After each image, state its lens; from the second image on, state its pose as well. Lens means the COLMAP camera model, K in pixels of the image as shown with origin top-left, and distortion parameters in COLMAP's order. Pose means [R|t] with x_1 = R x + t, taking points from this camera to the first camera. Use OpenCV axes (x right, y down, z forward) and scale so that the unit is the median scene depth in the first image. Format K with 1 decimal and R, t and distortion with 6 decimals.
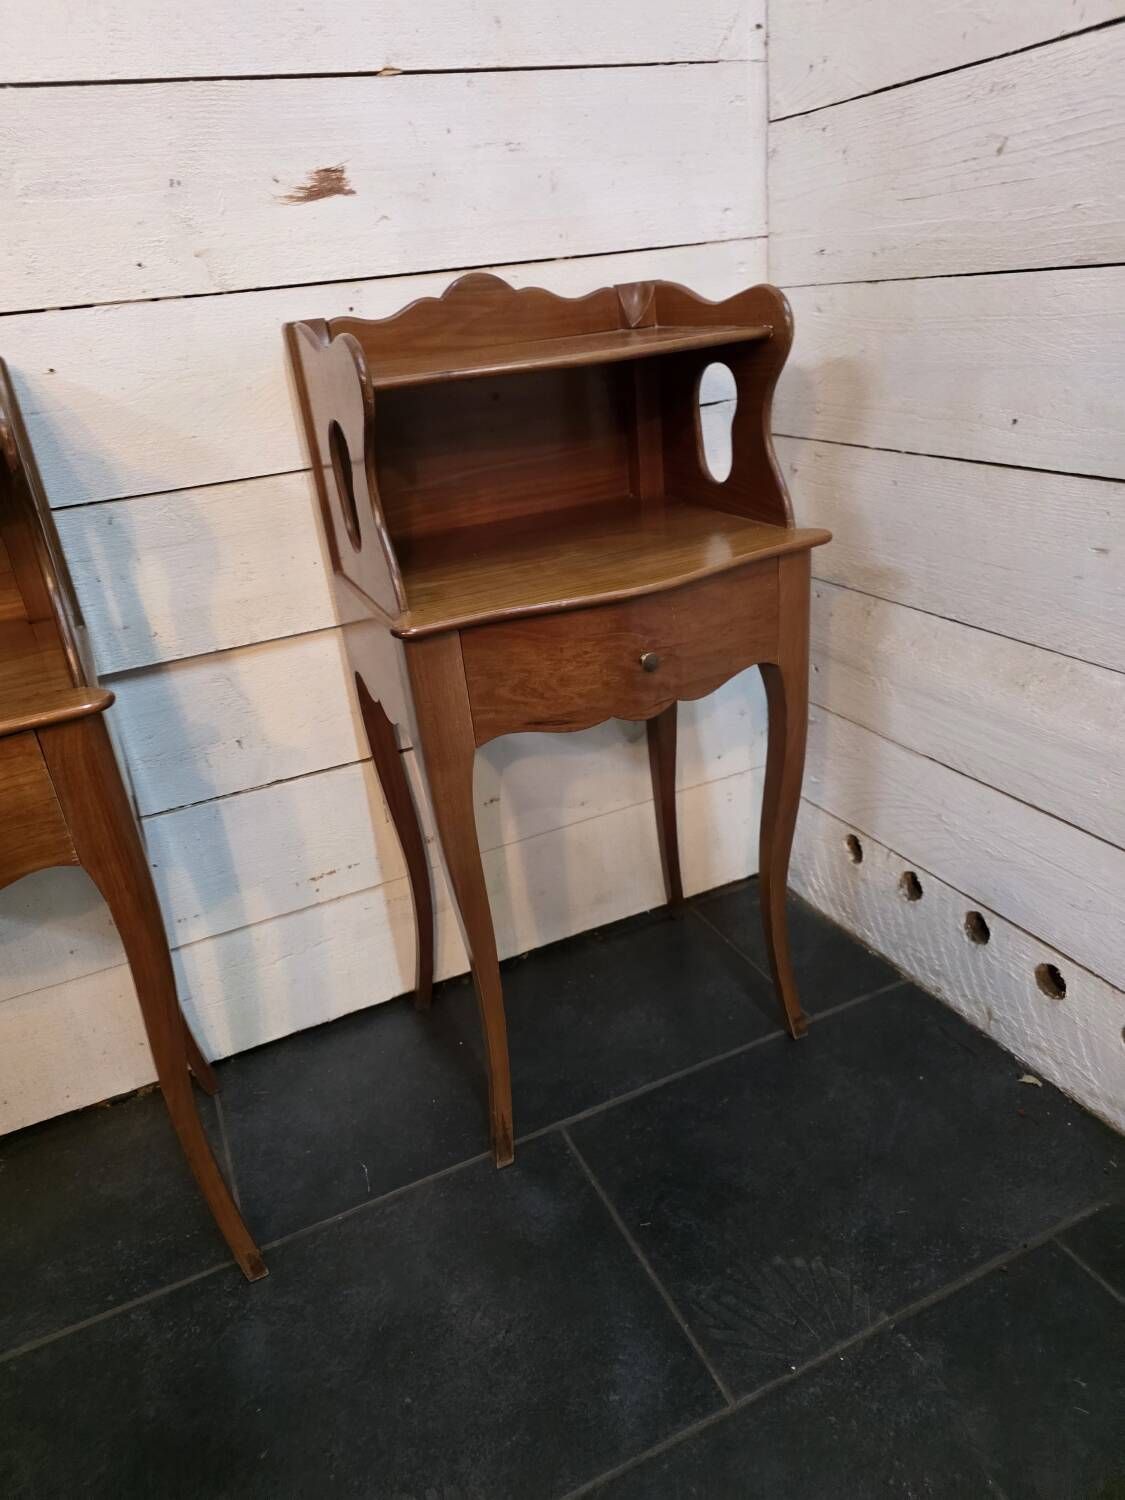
lens RADIAL K [[1013.8, 0, 548.8], [0, 1013.8, 747.5], [0, 0, 1]] dist [0.036655, -0.031143]
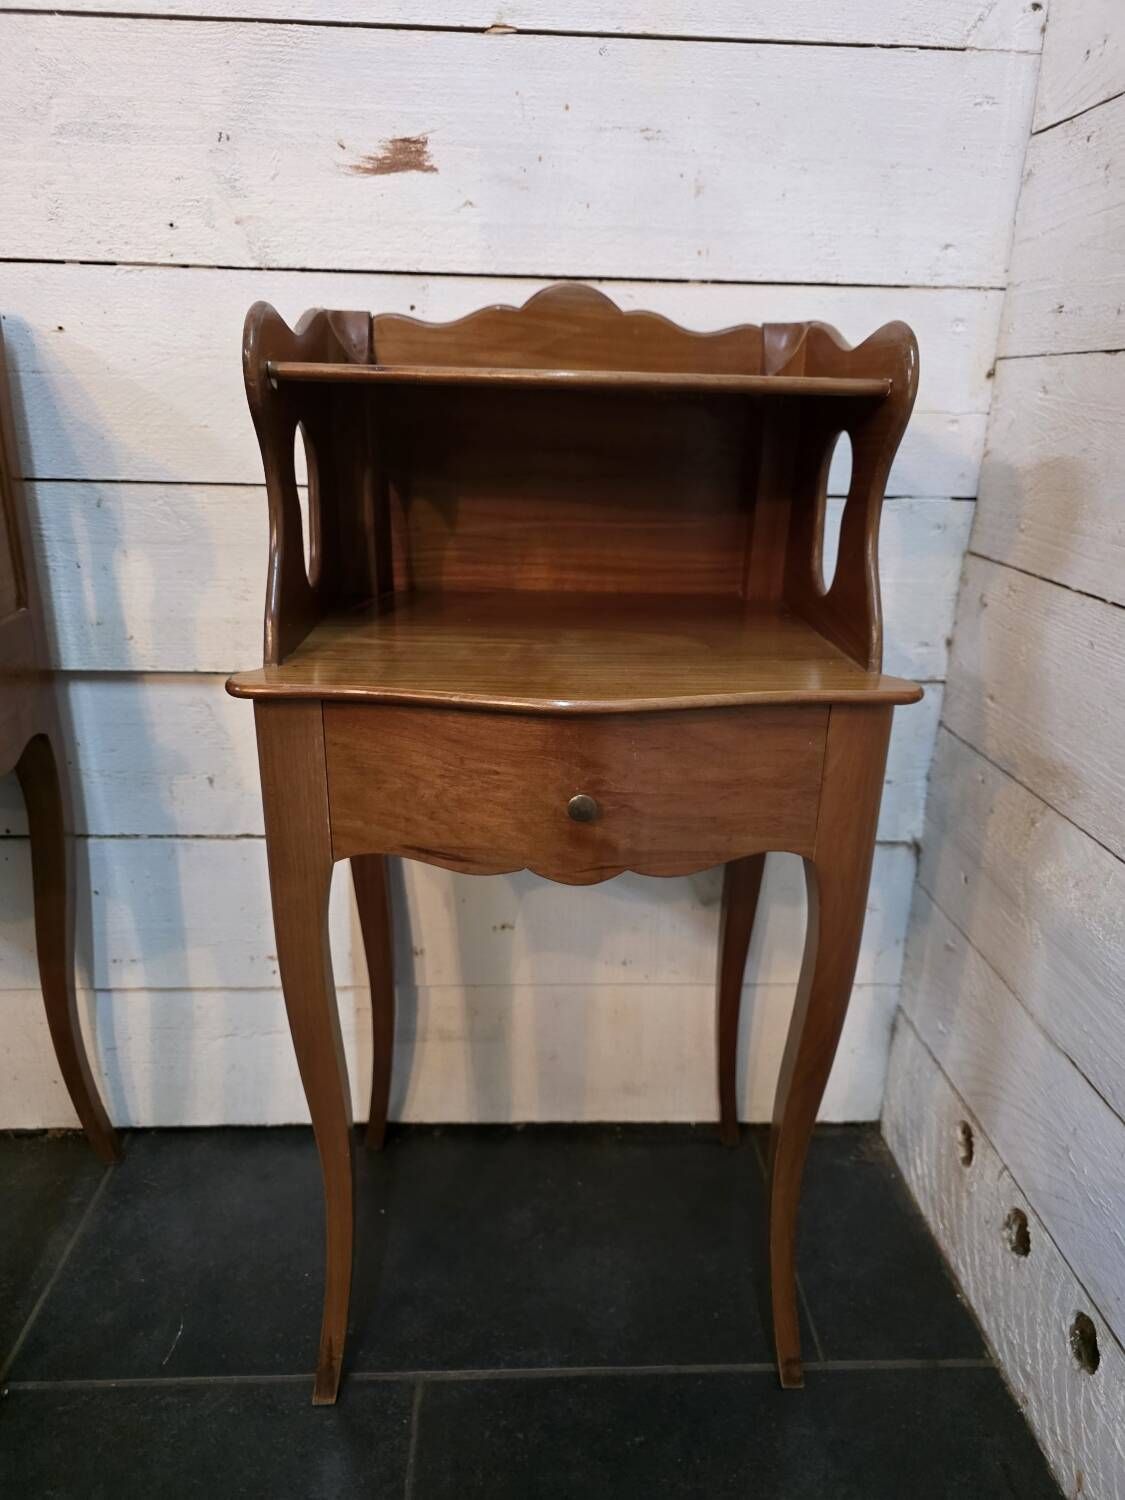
lens RADIAL K [[1017.6, 0, 570.5], [0, 1017.6, 752.2], [0, 0, 1]] dist [0.036854, -0.029884]
pose [[0.922909, 0.232323, -0.307026, 0.260928], [-0.256446, 0.965726, -0.040113, -0.078725], [0.287184, 0.115756, 0.950855, 0.281937]]
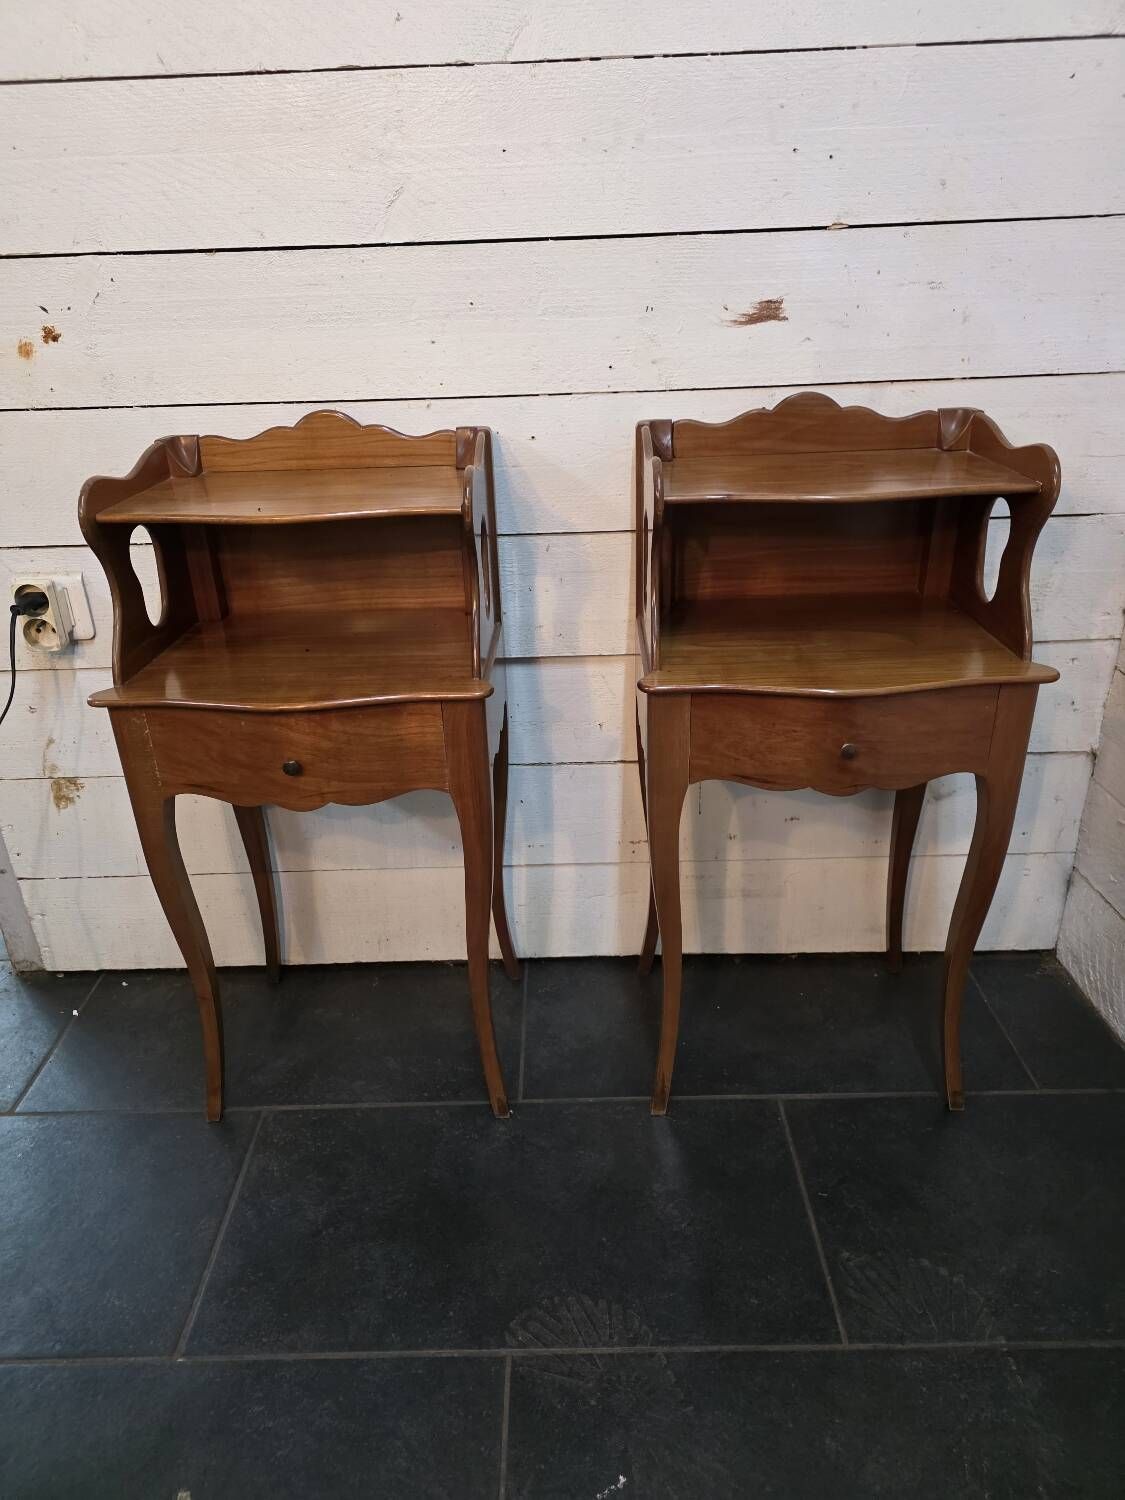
lens RADIAL K [[1017.6, 0, 548.1], [0, 1017.6, 749.0], [0, 0, 1]] dist [0.036854, -0.029884]
pose [[0.908455, 0.232582, -0.347296, 0.094909], [-0.223111, 0.972444, 0.067628, -0.051646], [0.353455, 0.016049, 0.935314, -0.245328]]
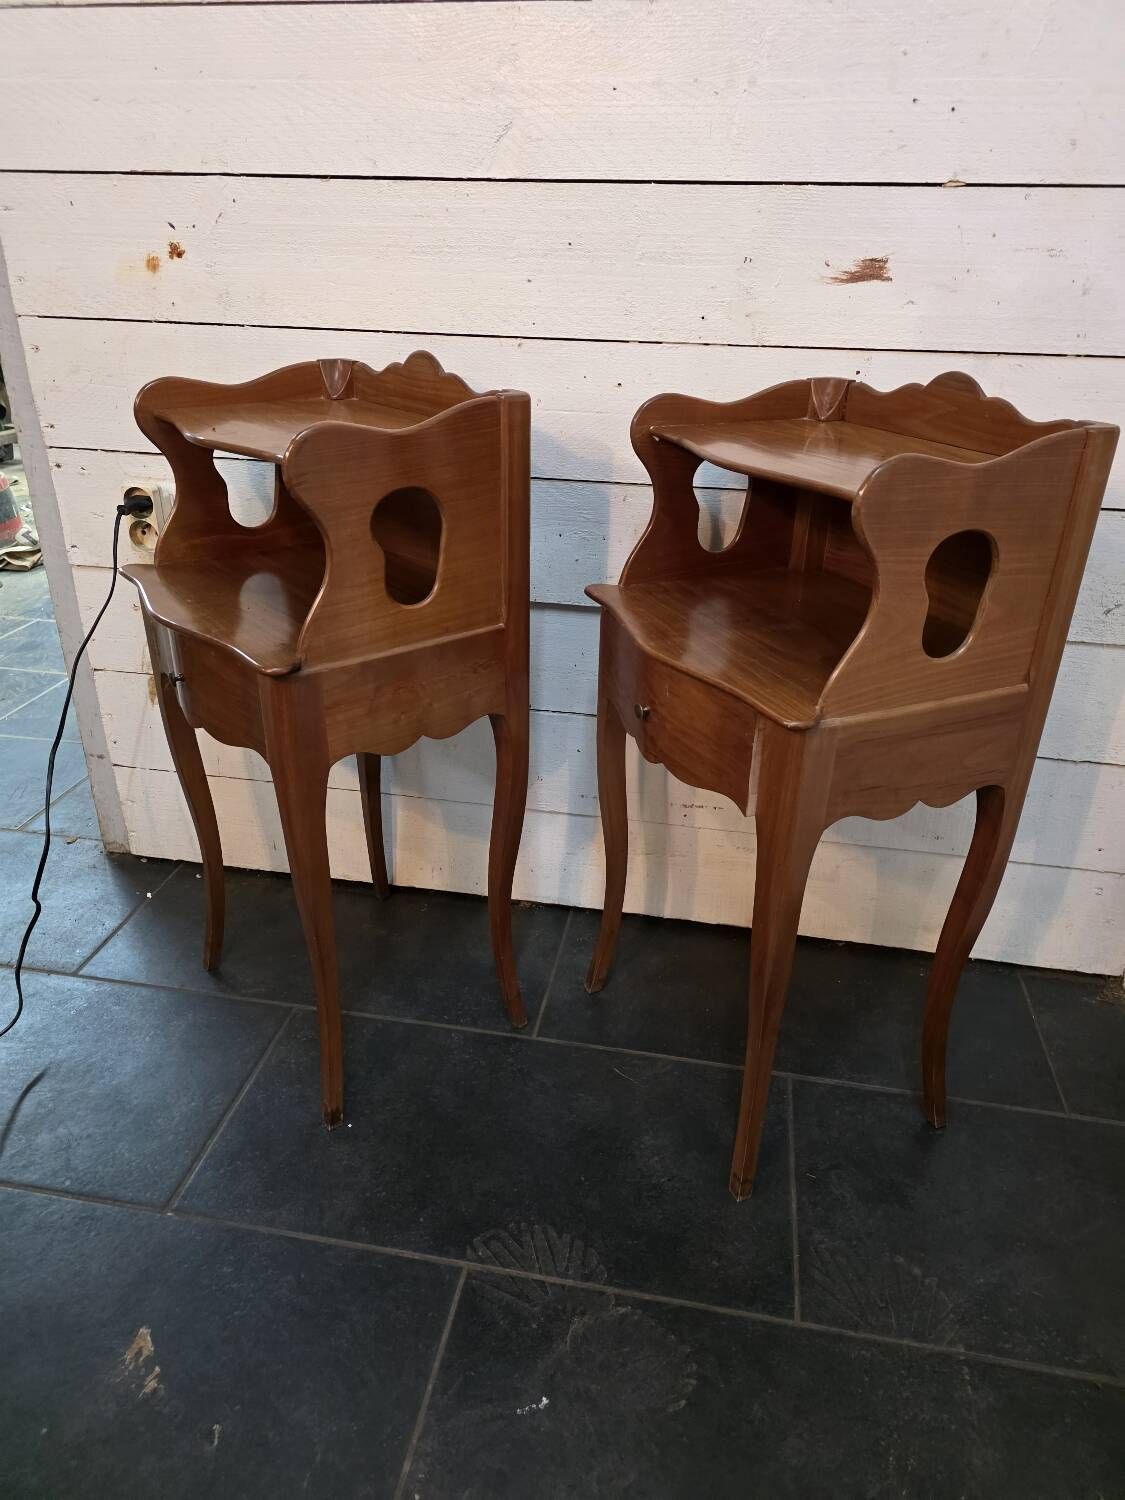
lens RADIAL K [[1013.8, 0, 563.8], [0, 1013.8, 747.3], [0, 0, 1]] dist [0.036655, -0.031143]
pose [[0.820158, 0.348151, -0.454017, 0.217266], [-0.327303, 0.936376, 0.126779, -0.054429], [0.469269, 0.044623, 0.881927, -0.197554]]
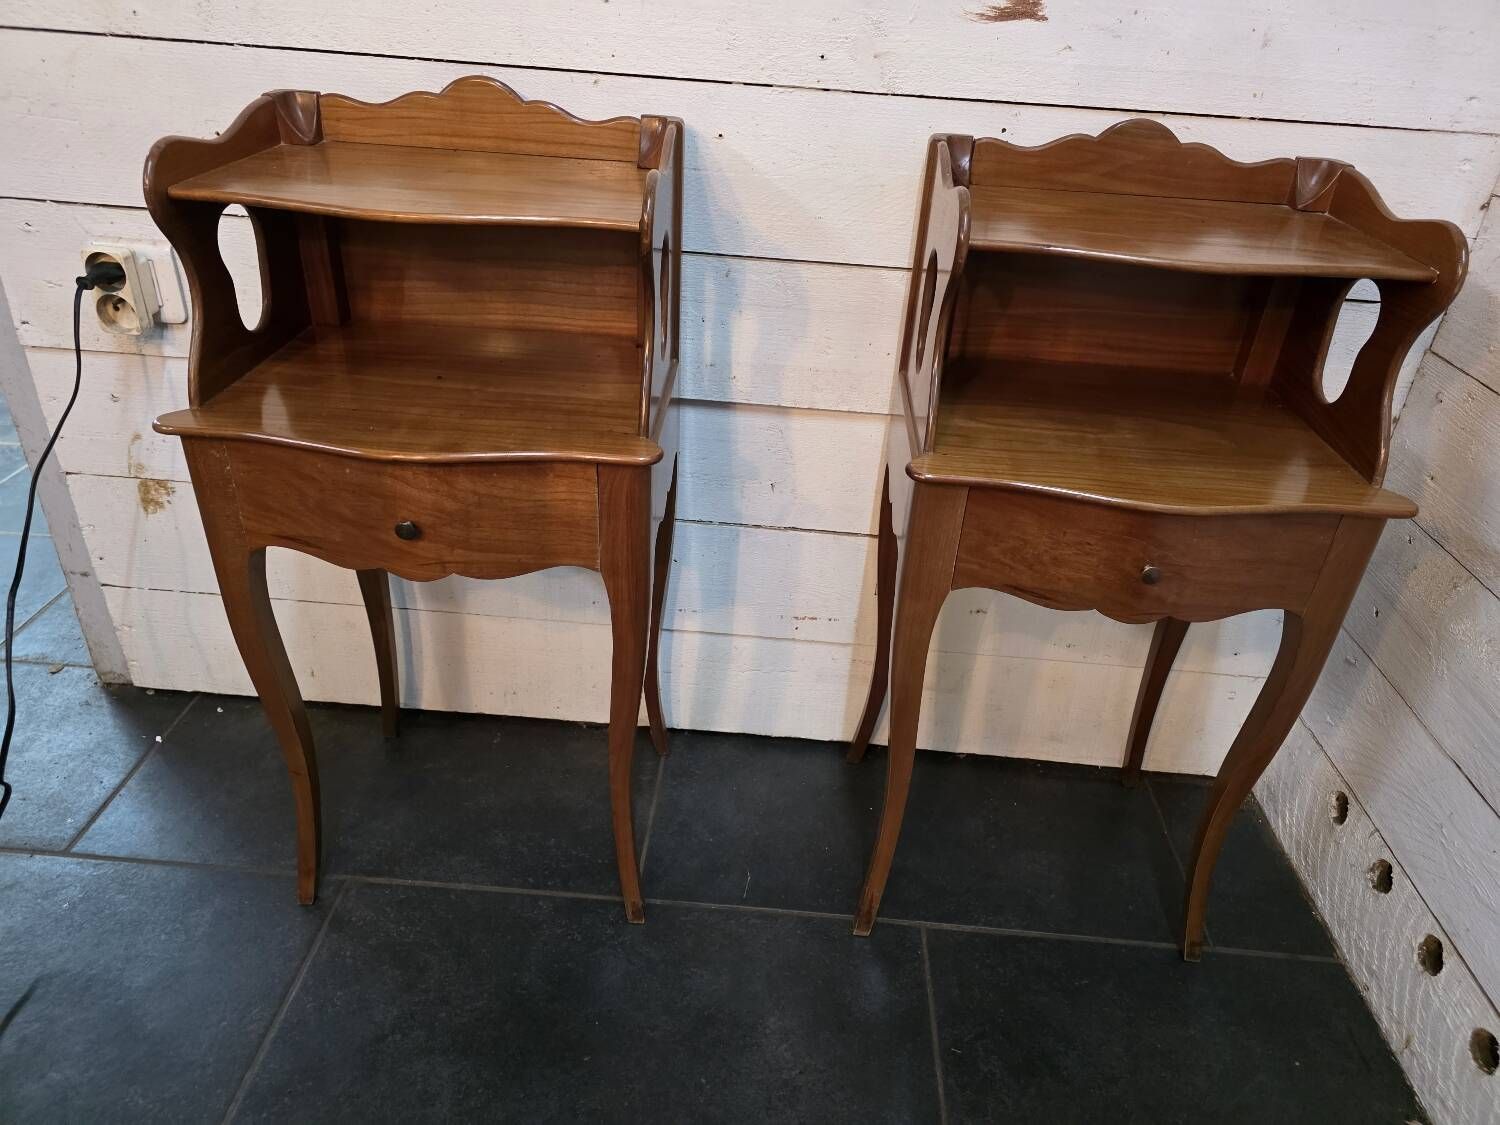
lens RADIAL K [[1017.6, 0, 754.4], [0, 1017.6, 547.1], [0, 0, 1]] dist [0.036854, -0.029884]
pose [[0.878584, 0.358329, -0.315738, 0.057322], [-0.322792, 0.932780, 0.160392, -0.124567], [0.351987, -0.039000, 0.935192, -0.054516]]
